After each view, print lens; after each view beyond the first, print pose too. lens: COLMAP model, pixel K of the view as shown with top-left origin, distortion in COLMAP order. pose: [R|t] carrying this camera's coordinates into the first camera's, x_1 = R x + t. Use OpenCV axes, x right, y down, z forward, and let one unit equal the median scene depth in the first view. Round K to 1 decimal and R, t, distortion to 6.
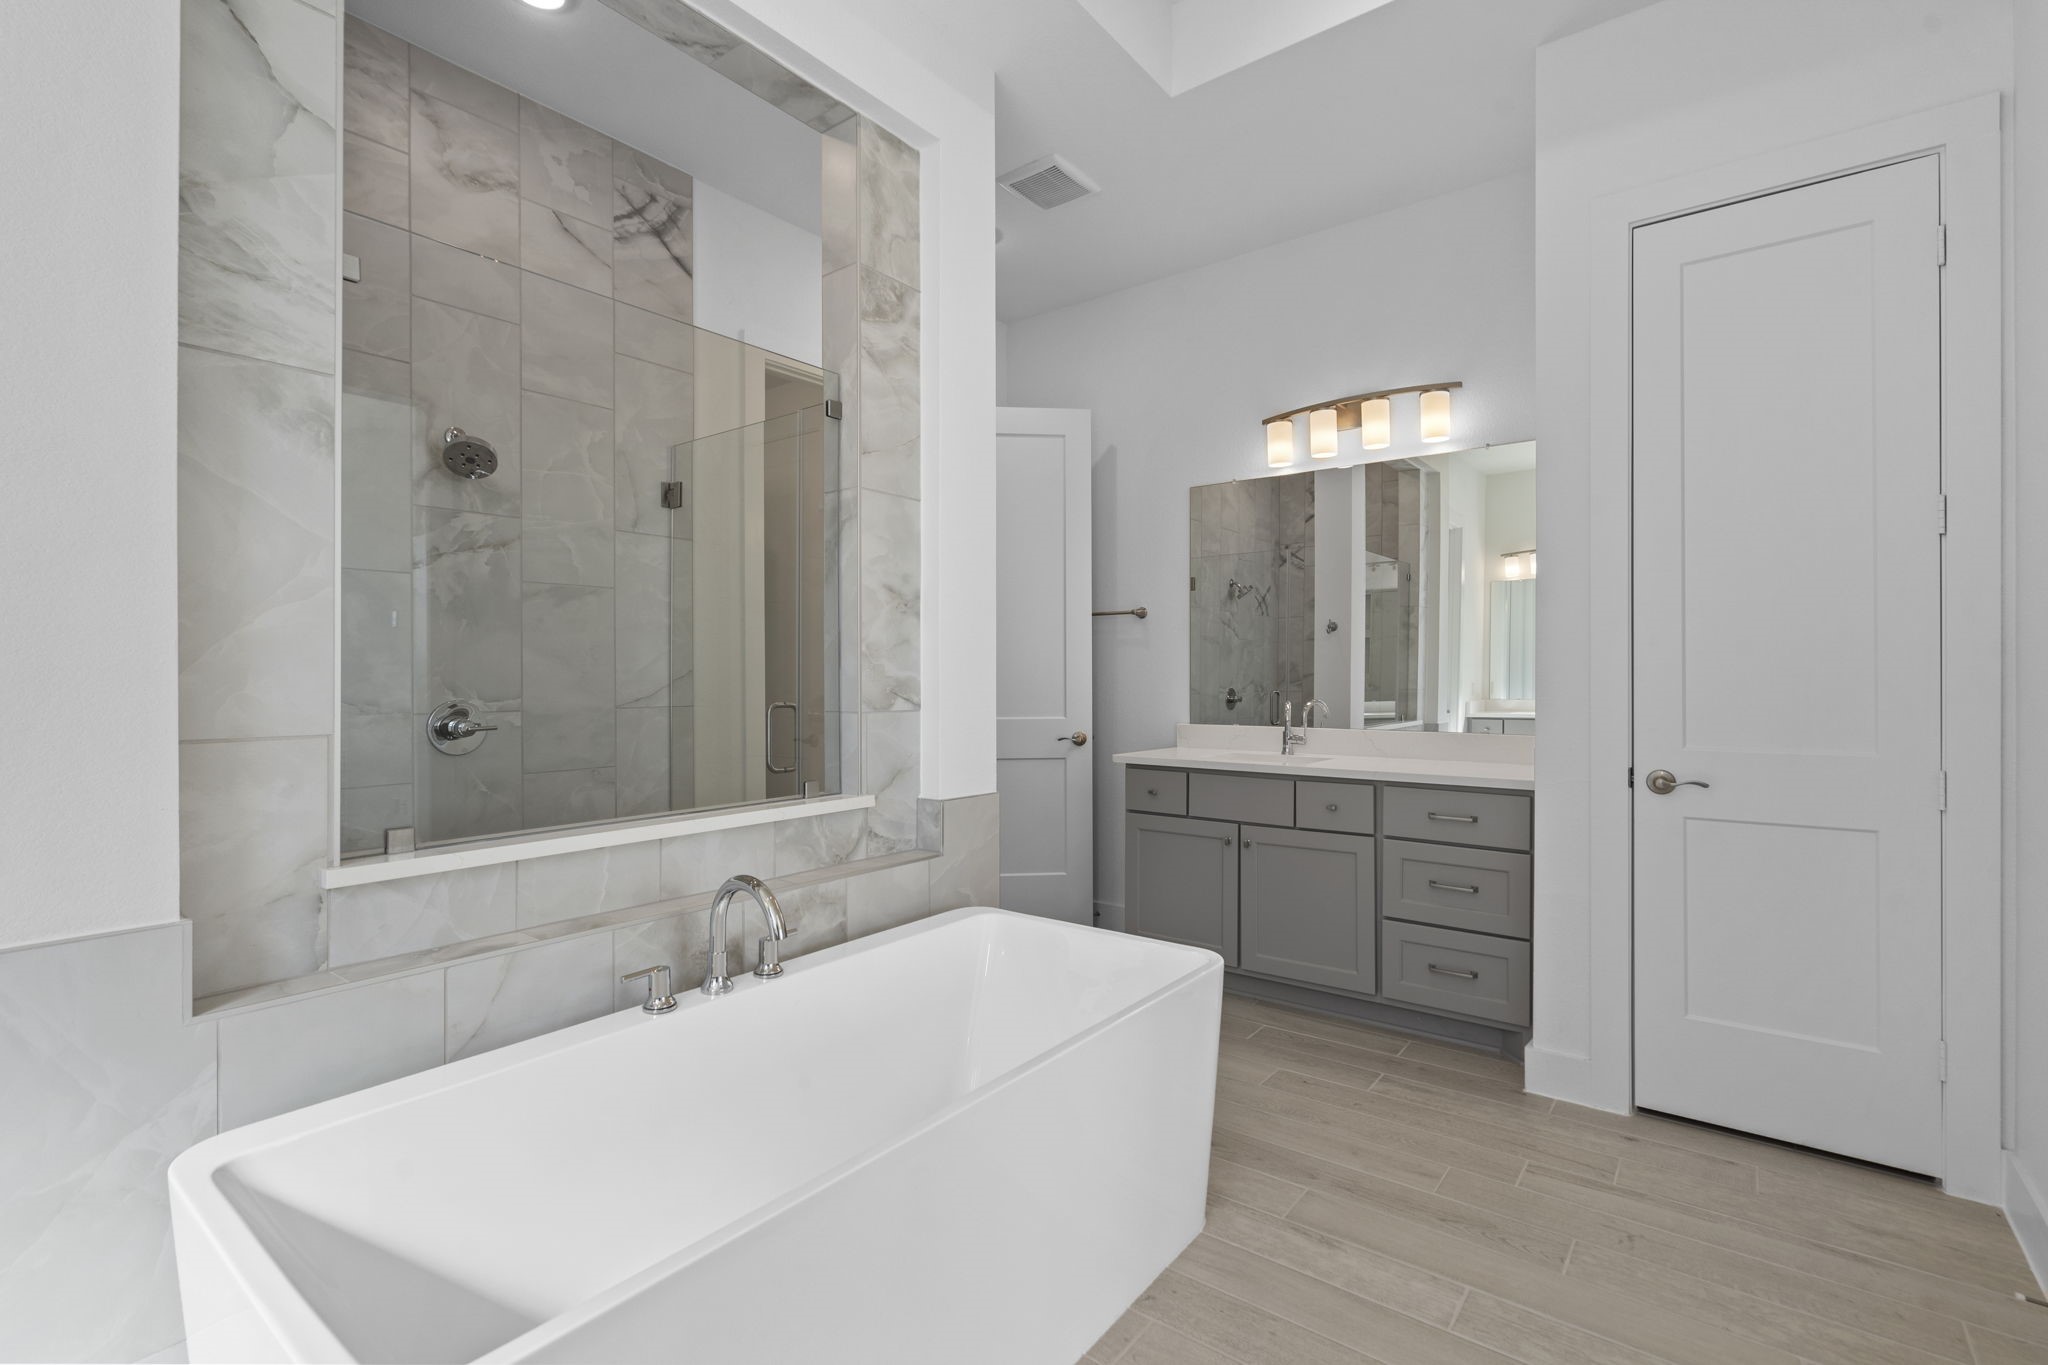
lens RADIAL K [[934.1, 0, 1024.0], [0, 934.1, 682.5], [0, 0, 1]] dist [-0.000194, -0.000050]
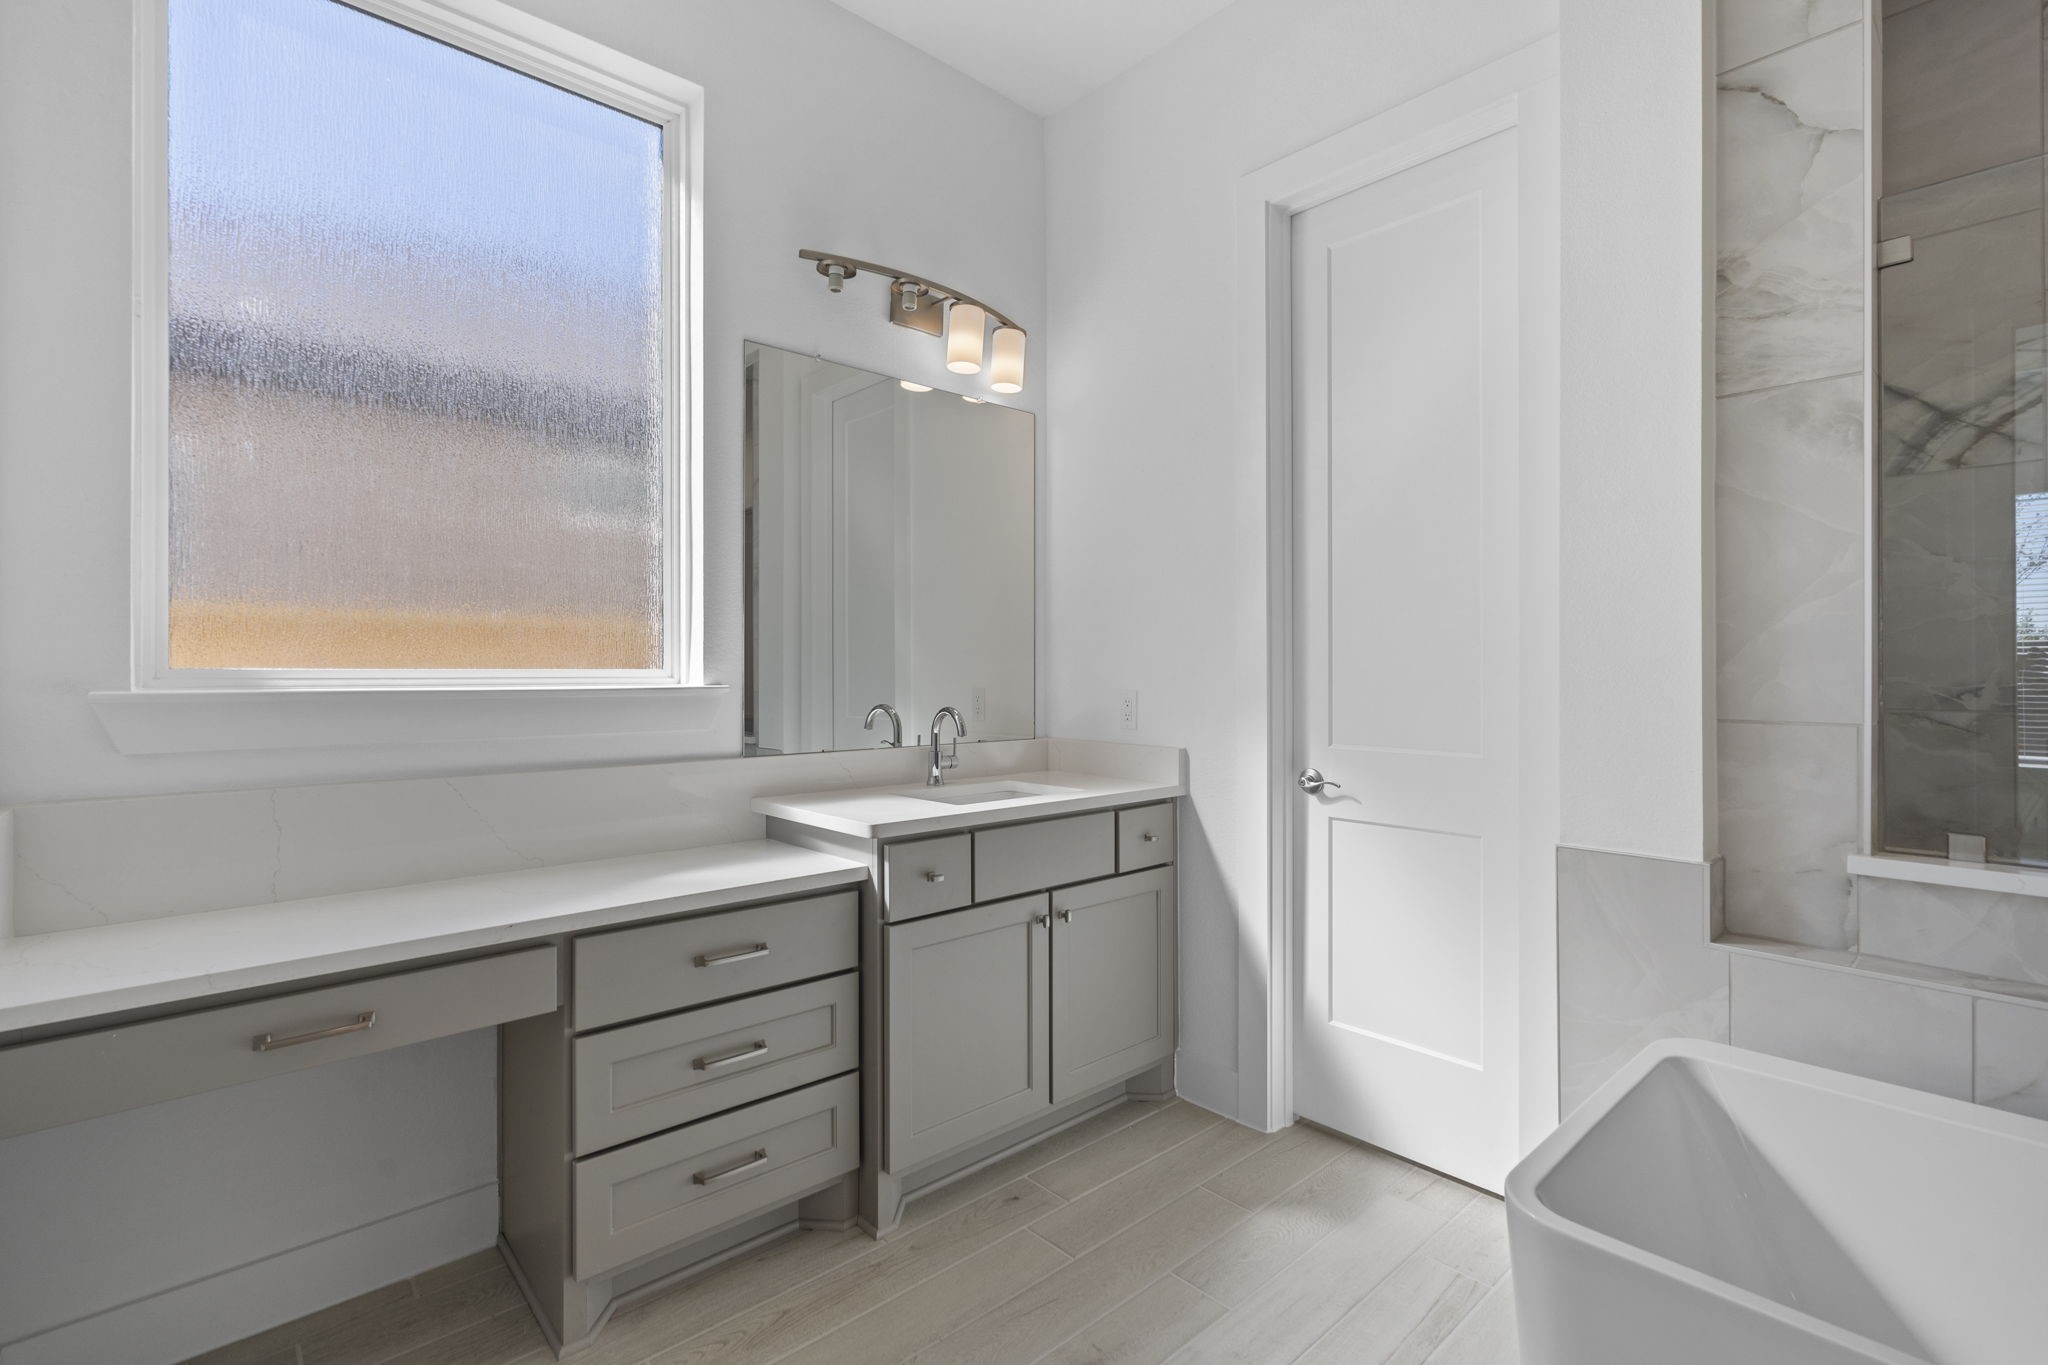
lens RADIAL K [[934.1, 0, 1024.0], [0, 934.1, 682.5], [0, 0, 1]] dist [-0.000194, -0.000050]
pose [[-0.171216, 0.015383, -0.985113, 0.432084], [-0.007988, 0.999824, 0.017001, 0.000257], [0.985201, 0.010780, -0.171063, 0.280713]]
